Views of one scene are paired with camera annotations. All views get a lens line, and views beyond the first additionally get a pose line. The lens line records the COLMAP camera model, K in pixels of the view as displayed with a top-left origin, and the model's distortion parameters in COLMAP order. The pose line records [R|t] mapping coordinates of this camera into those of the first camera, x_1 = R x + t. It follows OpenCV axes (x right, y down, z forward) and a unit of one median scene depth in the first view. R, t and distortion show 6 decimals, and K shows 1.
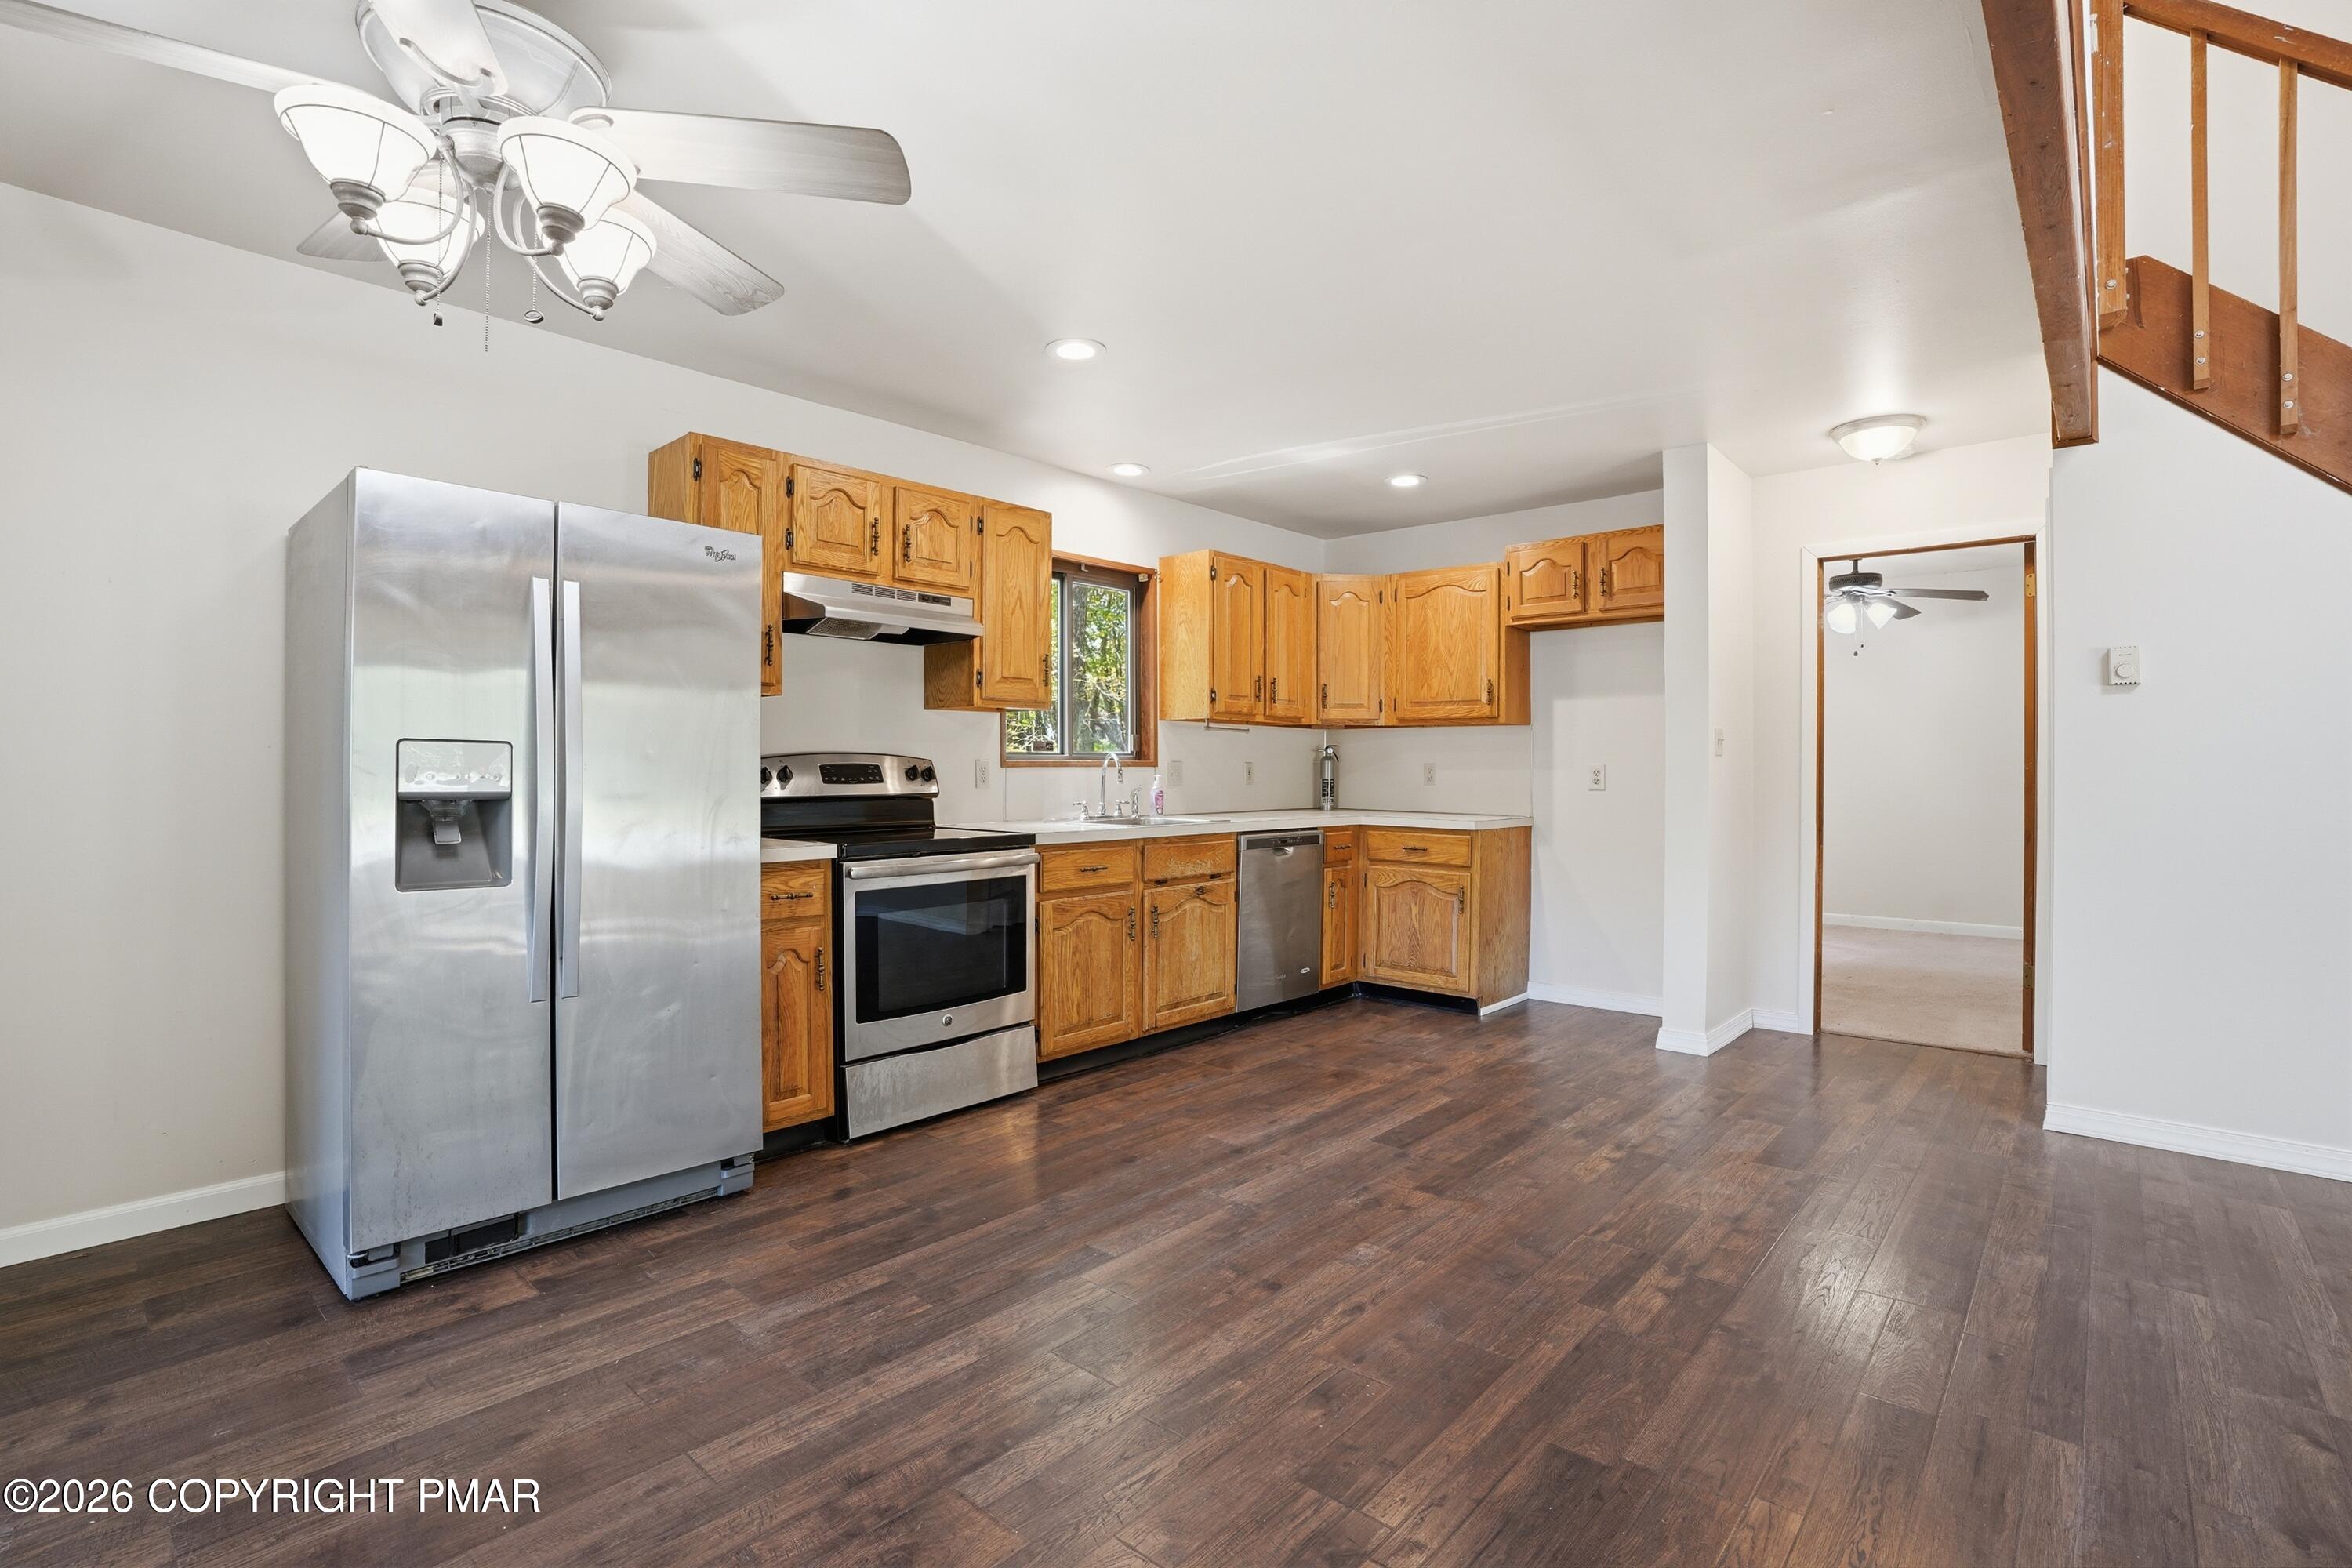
lens RADIAL K [[1092.6, 0, 1164.0], [0, 1092.6, 776.9], [0, 0, 1]] dist [-0.071191, 0.027589]
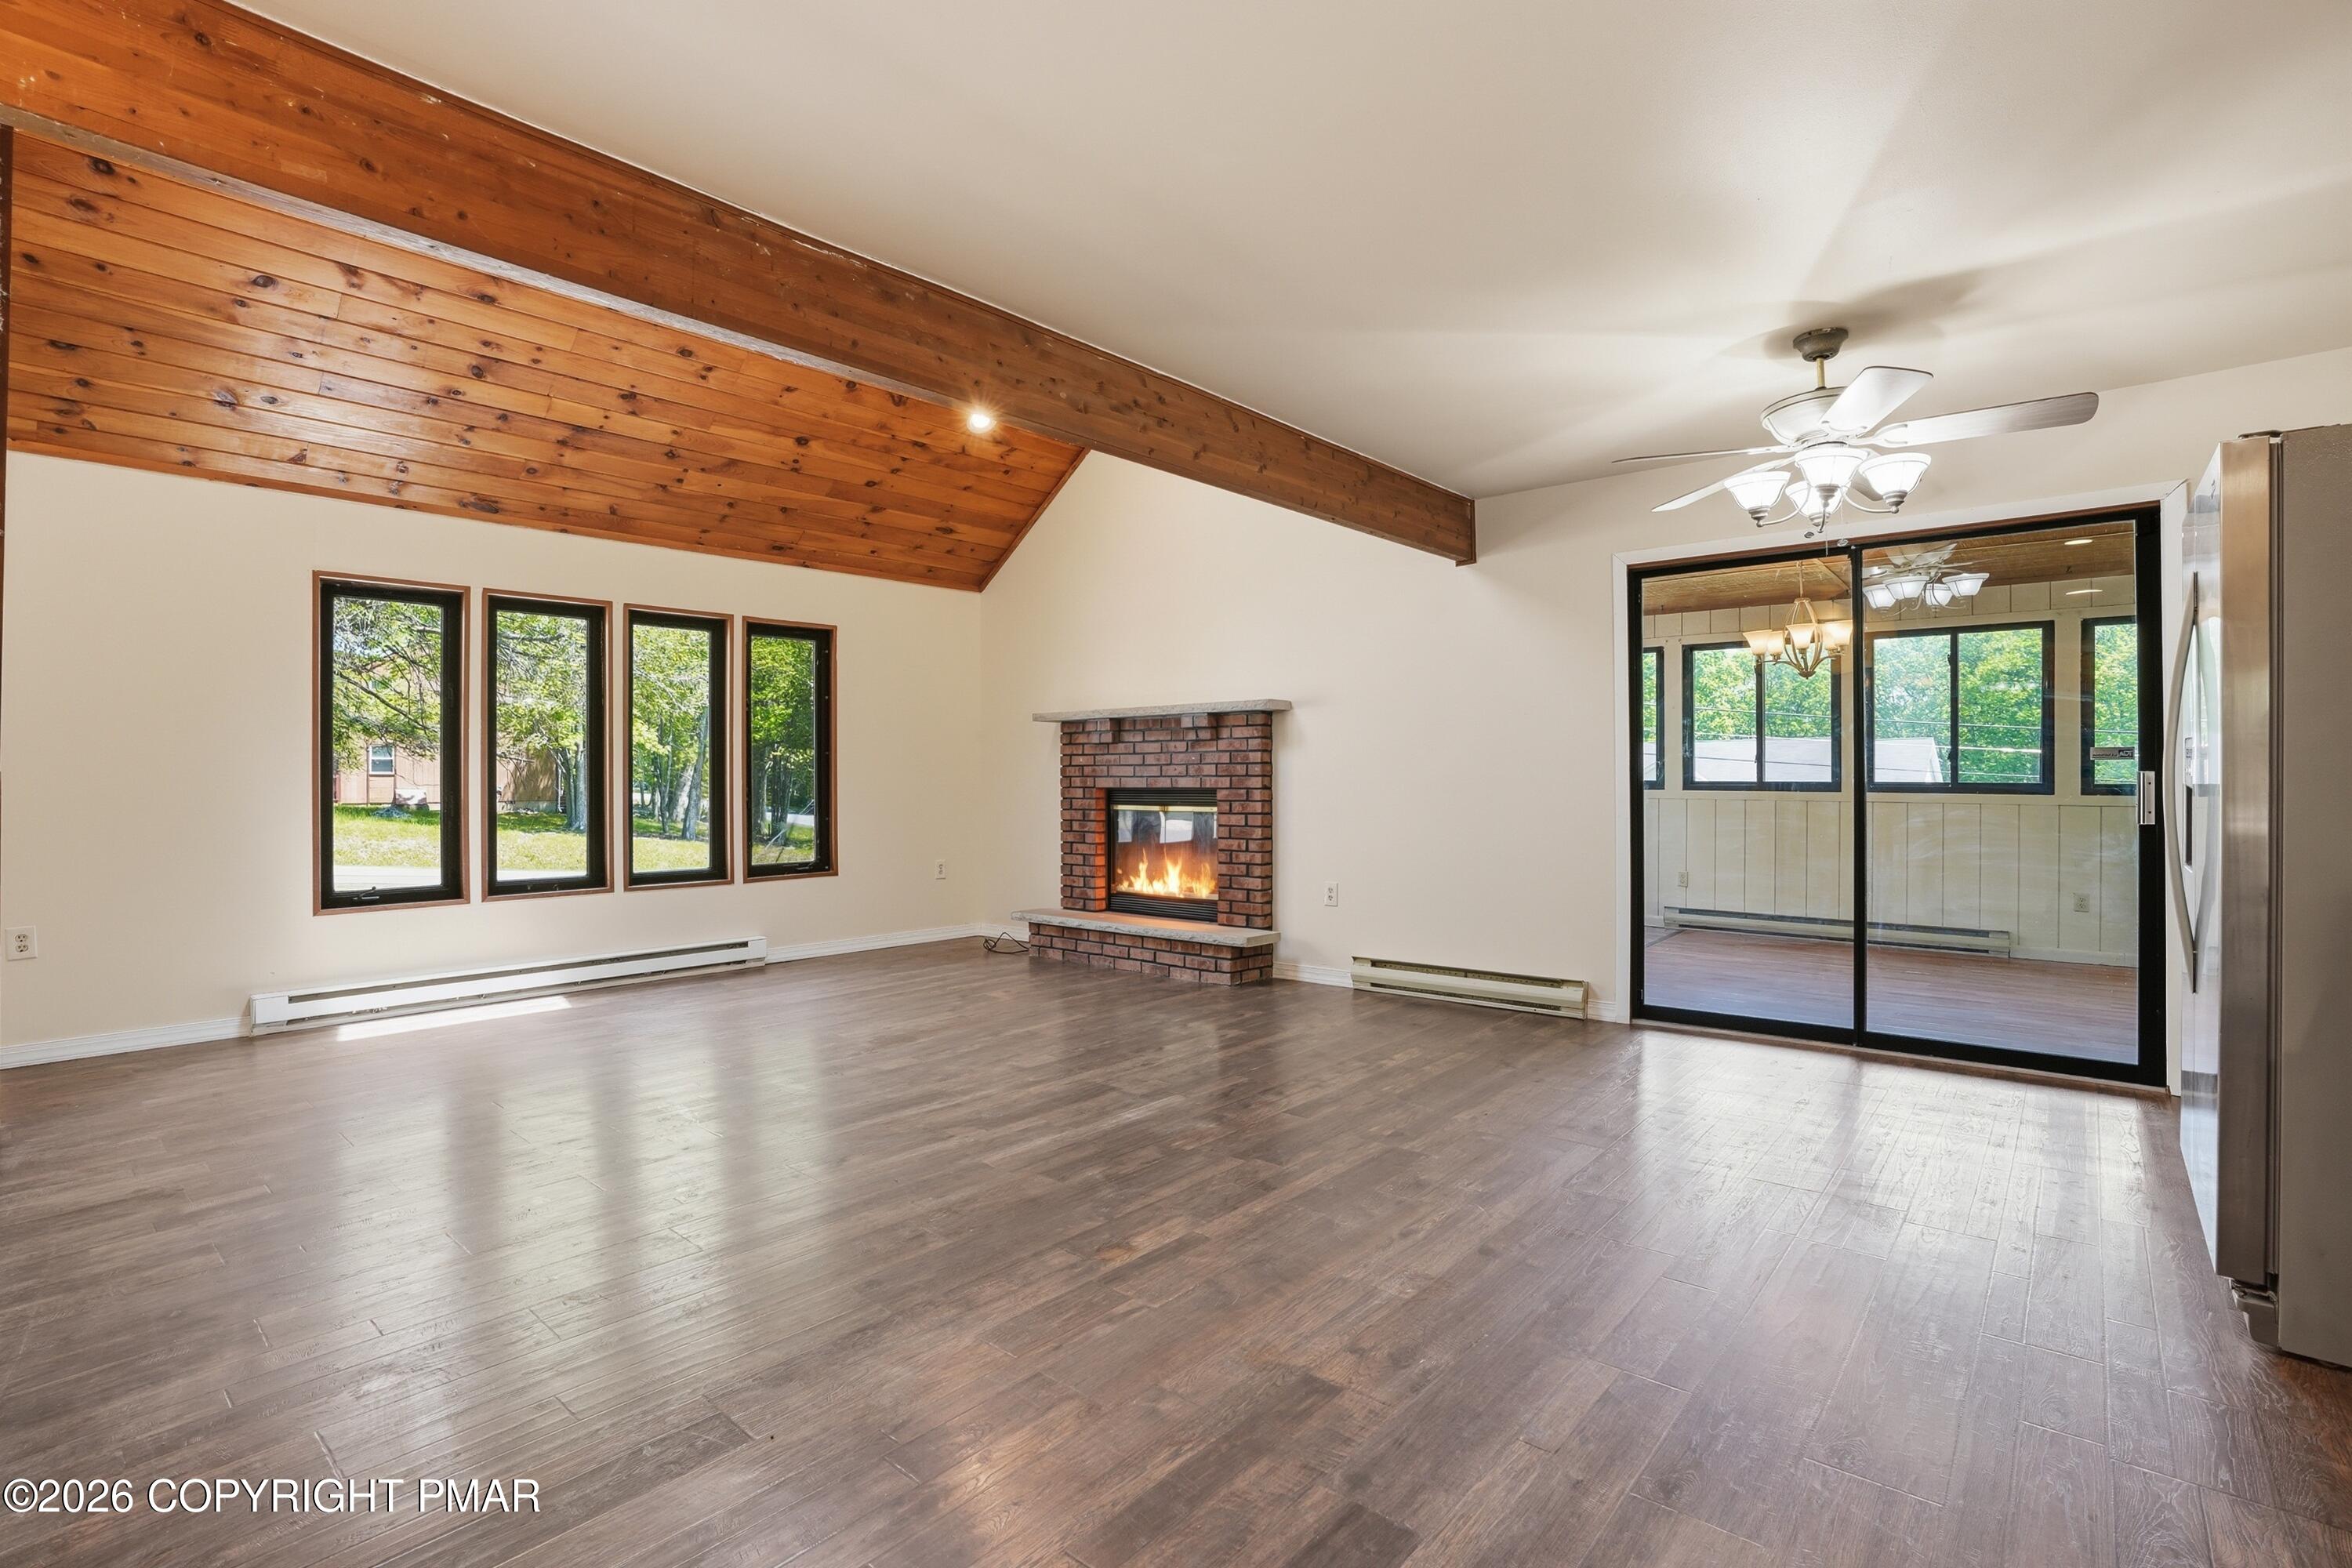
lens RADIAL K [[1092.6, 0, 1164.0], [0, 1092.6, 776.9], [0, 0, 1]] dist [-0.071191, 0.027589]
pose [[-0.999851, 0.006604, -0.015922, 0.248405], [0.006612, 0.999978, -0.000439, 0.000059], [0.015919, -0.000544, -0.999873, 1.176042]]
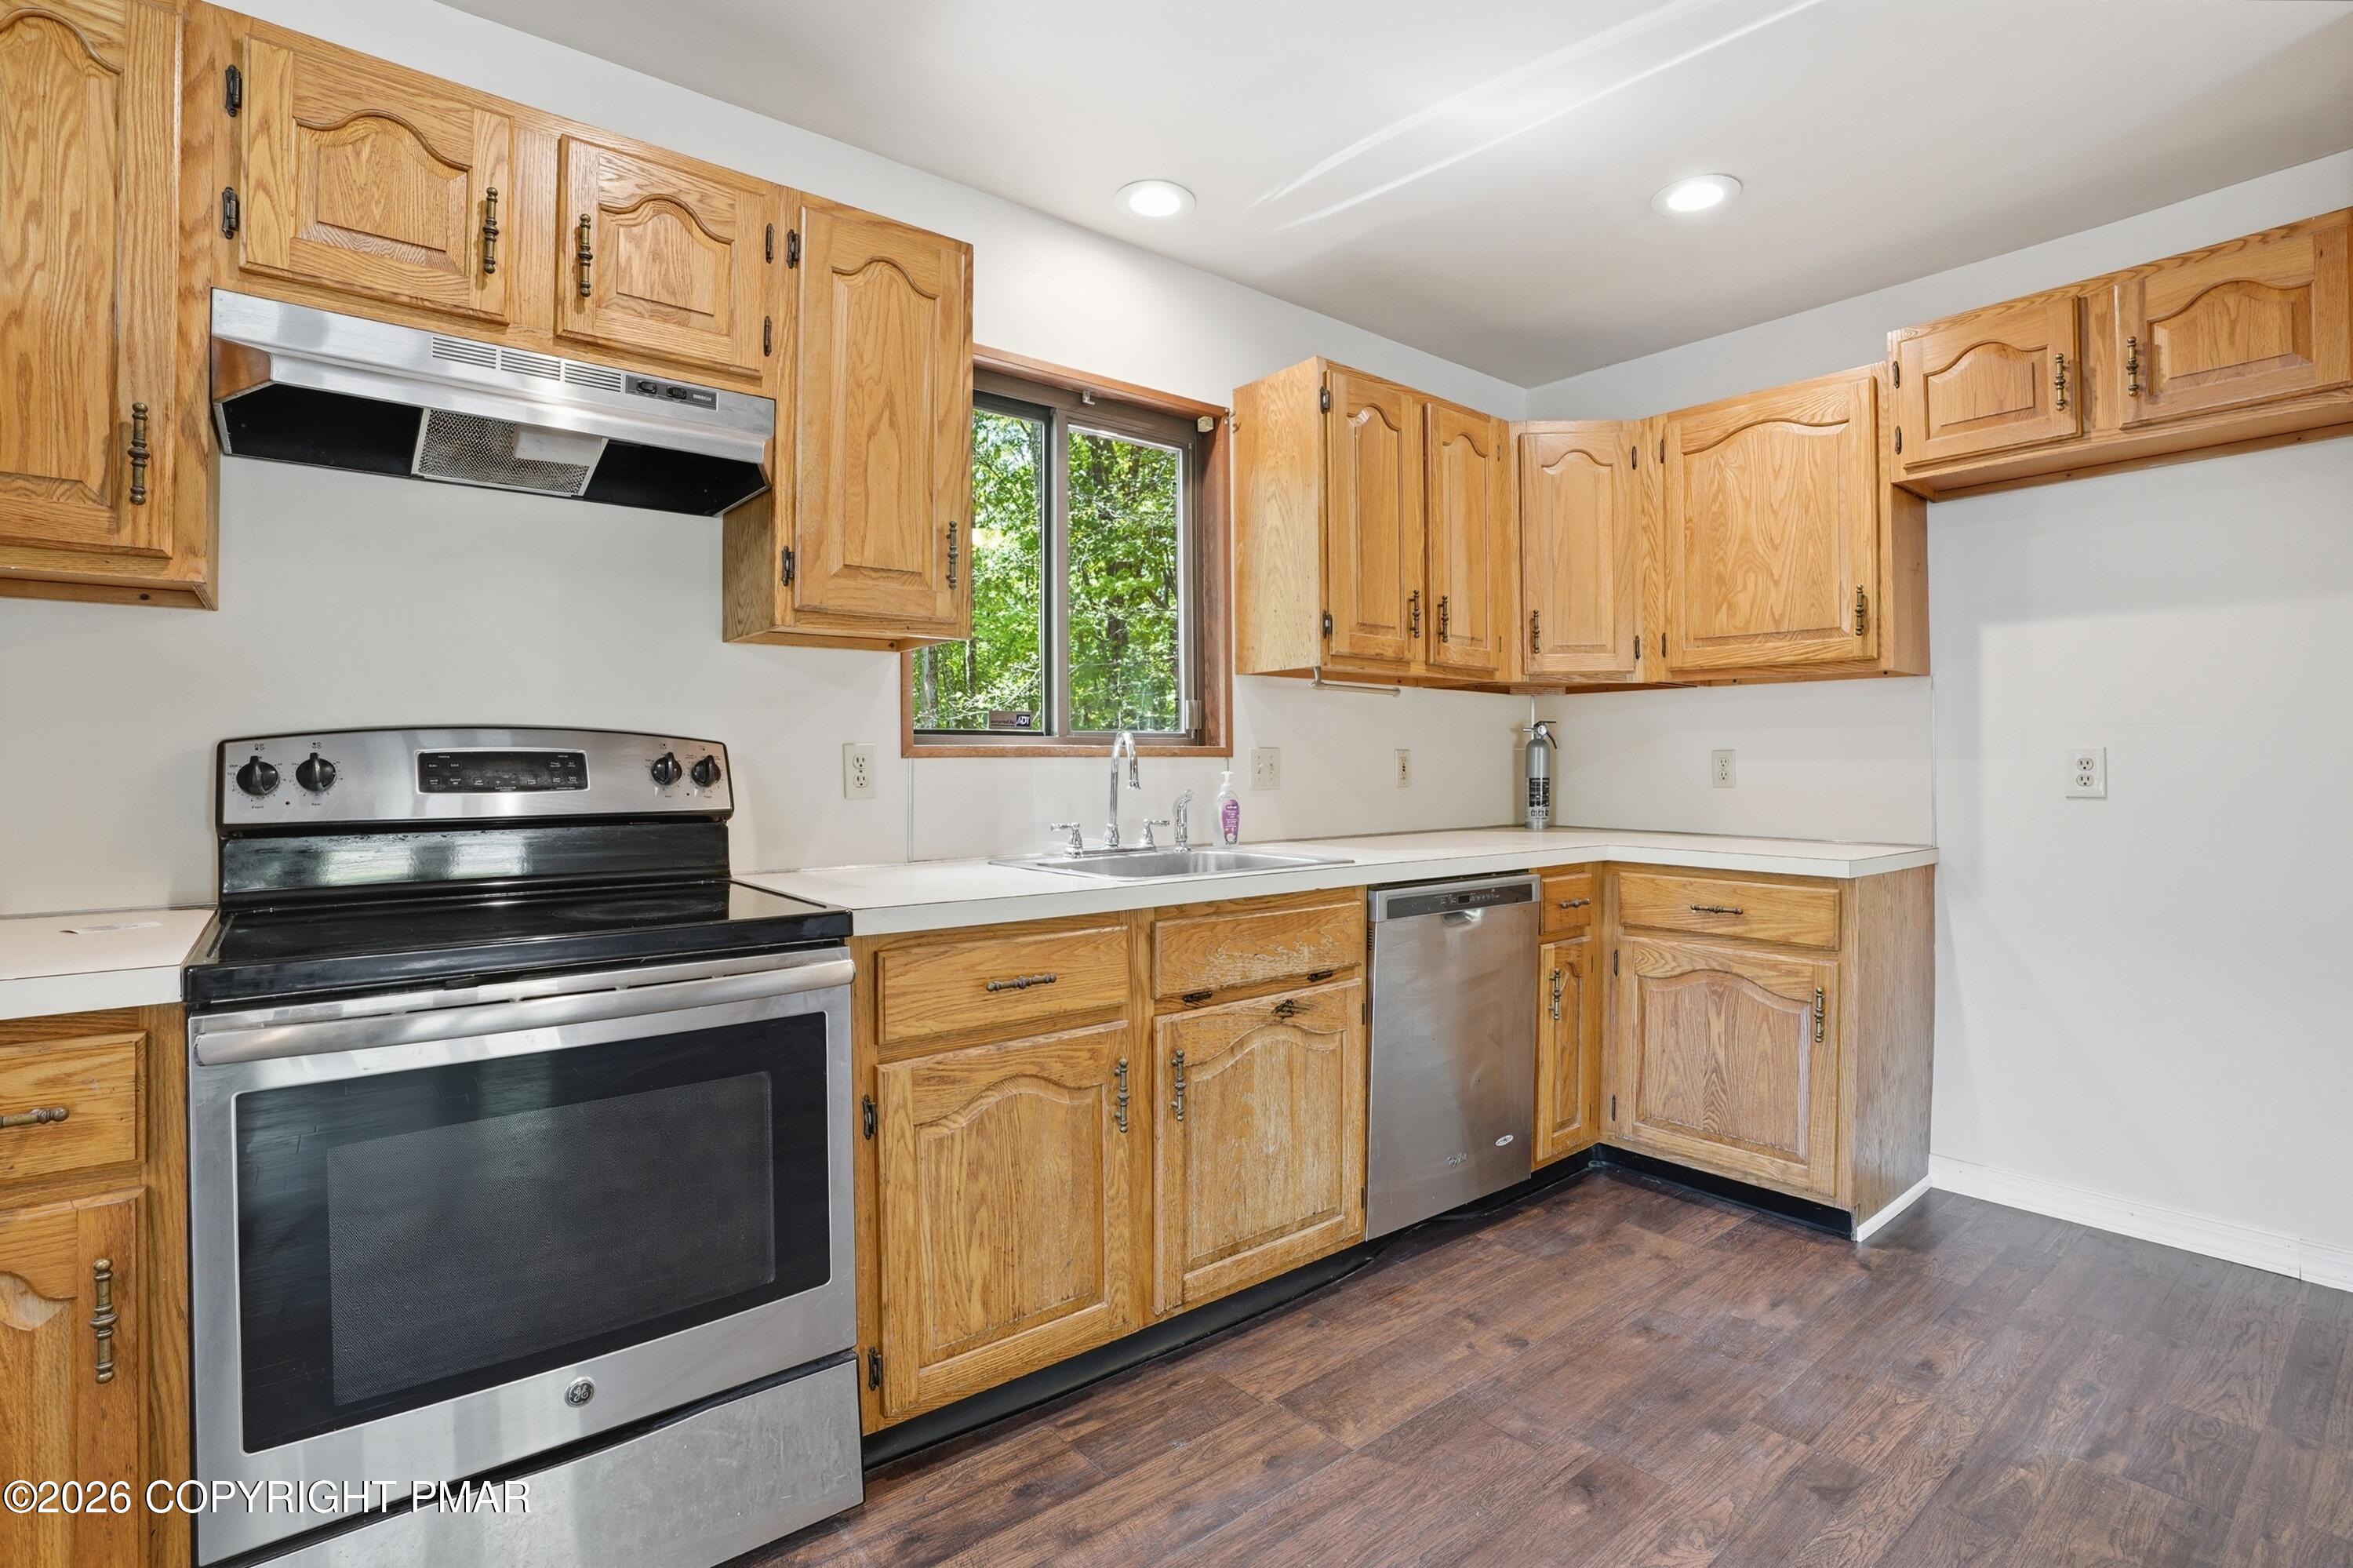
lens RADIAL K [[1104.6, 0, 1163.9], [0, 1104.6, 757.8], [0, 0, 1]] dist [-0.073157, 0.028199]
pose [[0.987136, -0.005636, -0.159782, 0.063525], [0.003269, 0.999881, -0.015070, -0.000643], [0.159848, 0.014354, 0.987037, 0.550989]]
